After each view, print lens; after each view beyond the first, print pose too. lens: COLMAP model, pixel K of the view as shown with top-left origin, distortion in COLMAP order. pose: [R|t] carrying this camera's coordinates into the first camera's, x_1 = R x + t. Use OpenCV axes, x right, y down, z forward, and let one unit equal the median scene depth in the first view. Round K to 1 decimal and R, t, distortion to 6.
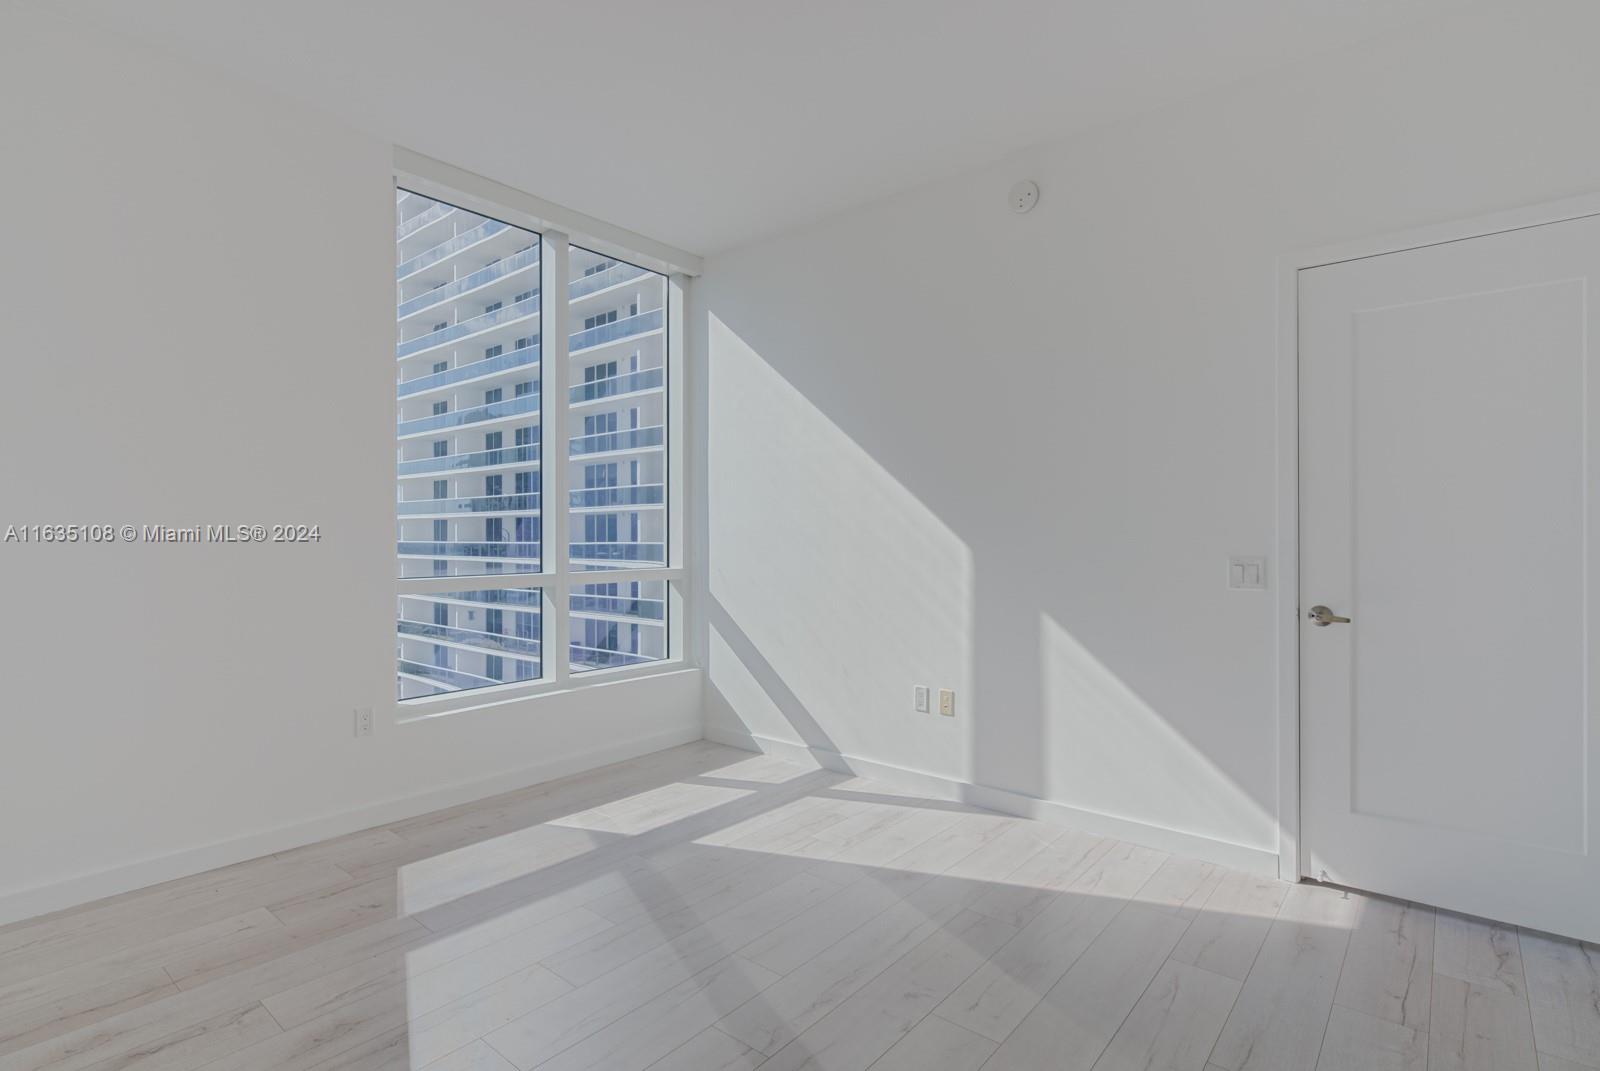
lens RADIAL K [[776.0, 0, 805.9], [0, 776.0, 536.8], [0, 0, 1]] dist [0.001717, -0.000929]
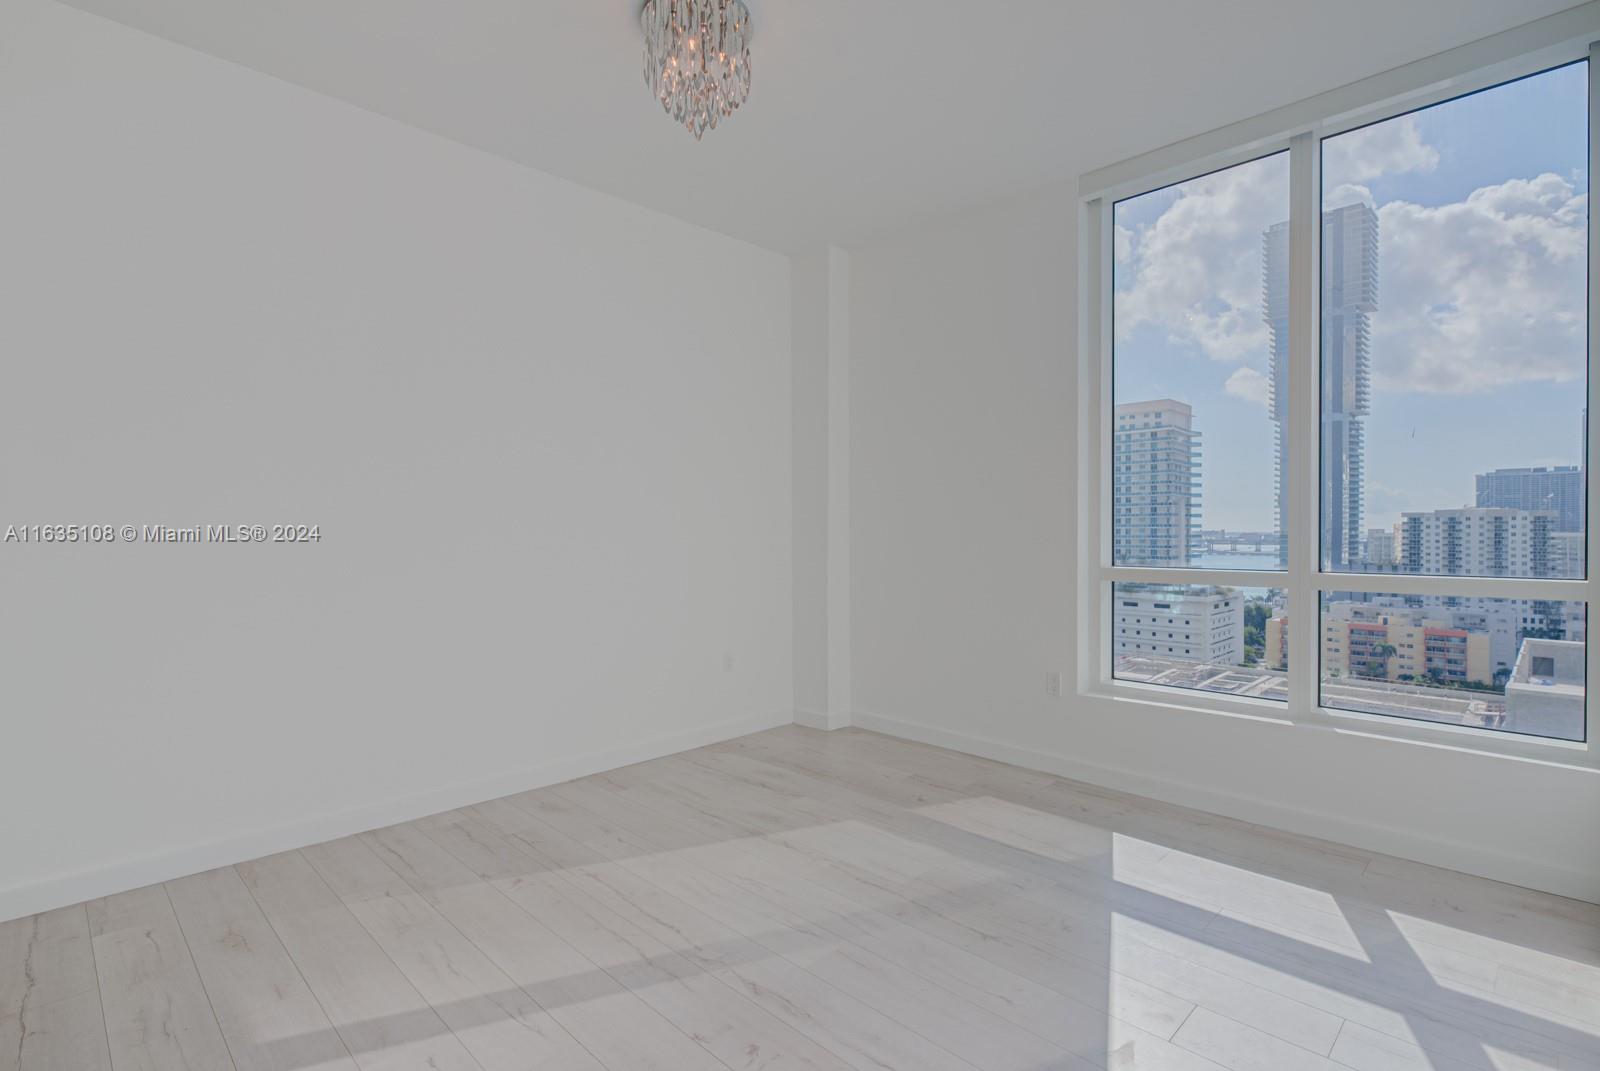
lens RADIAL K [[781.0, 0, 797.6], [0, 781.0, 533.7], [0, 0, 1]] dist [0.000844, -0.001000]
pose [[-0.094535, 0.007788, -0.995491, 0.639993], [0.002226, 0.999969, 0.007612, 0.002784], [0.995519, -0.001496, -0.094550, 0.724305]]
